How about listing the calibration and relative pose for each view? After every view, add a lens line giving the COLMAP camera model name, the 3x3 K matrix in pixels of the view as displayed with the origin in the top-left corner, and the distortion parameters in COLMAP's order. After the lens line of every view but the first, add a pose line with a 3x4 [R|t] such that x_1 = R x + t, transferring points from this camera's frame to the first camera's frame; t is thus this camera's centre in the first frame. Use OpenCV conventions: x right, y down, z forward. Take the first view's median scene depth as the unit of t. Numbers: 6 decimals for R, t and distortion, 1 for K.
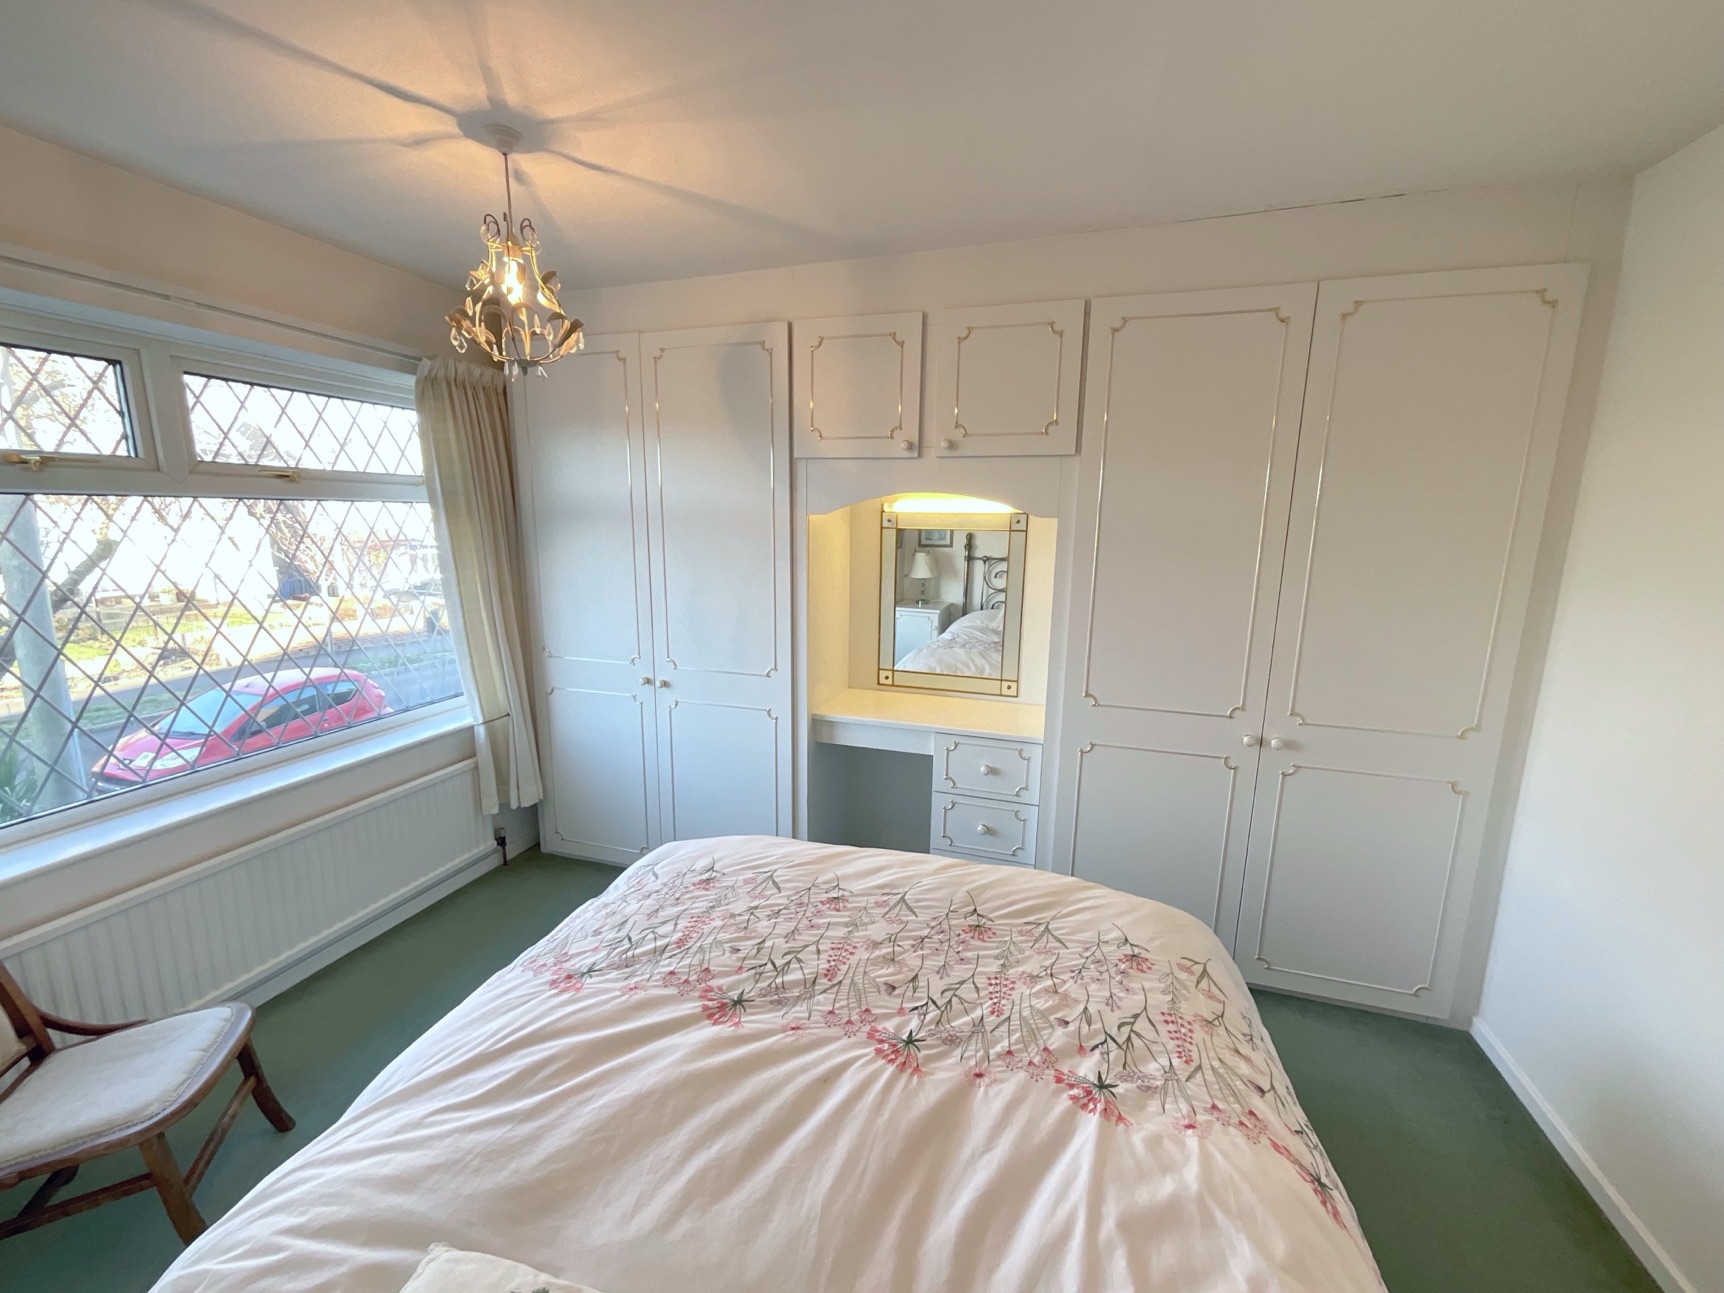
lens RADIAL K [[698.5, 0, 860.5], [0, 698.5, 642.1], [0, 0, 1]] dist [-0.005834, 0.001828]
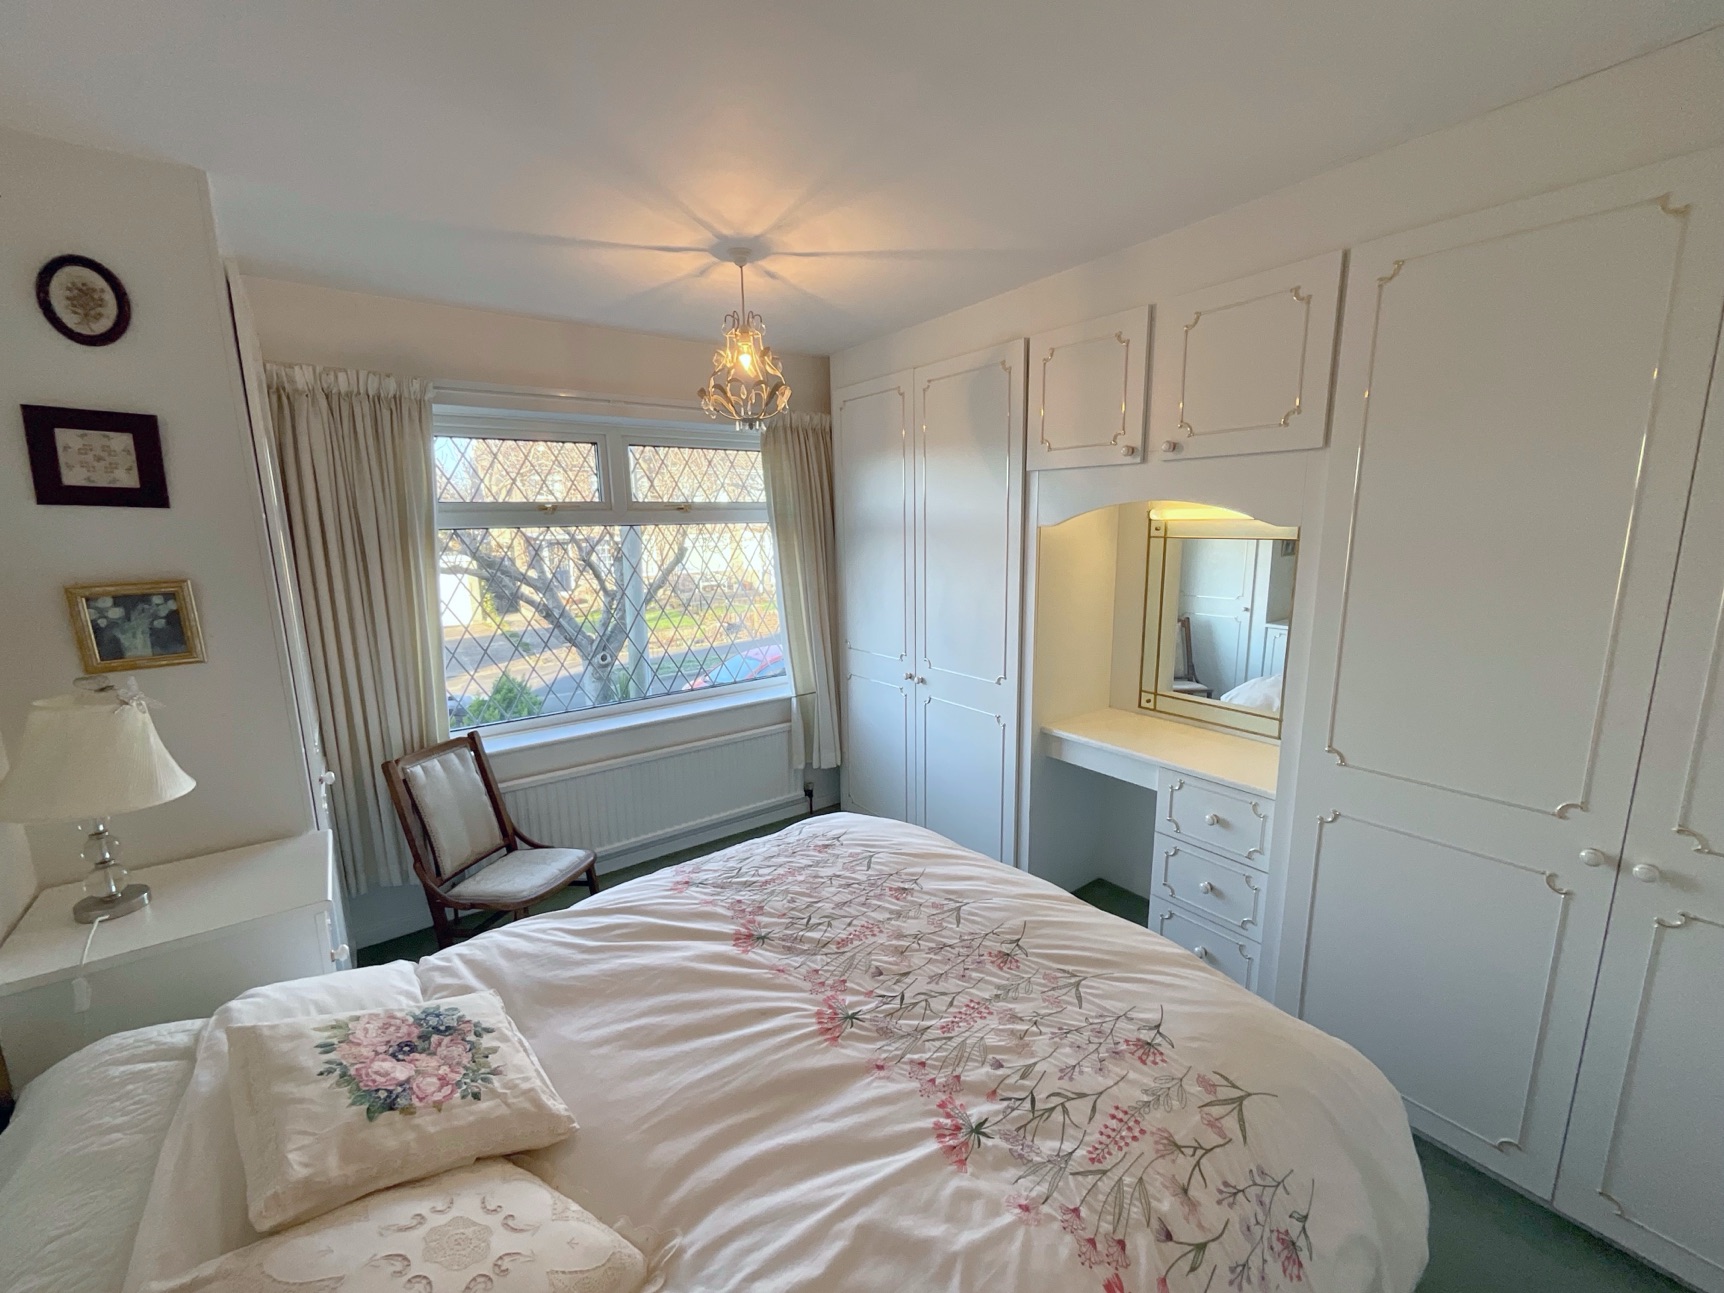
lens RADIAL K [[698.5, 0, 859.7], [0, 698.5, 639.6], [0, 0, 1]] dist [-0.005834, 0.001828]
pose [[0.808110, 0.073254, -0.584459, 0.463858], [-0.076823, 0.996869, 0.018725, -0.029976], [0.584000, 0.029768, 0.811207, 0.064520]]
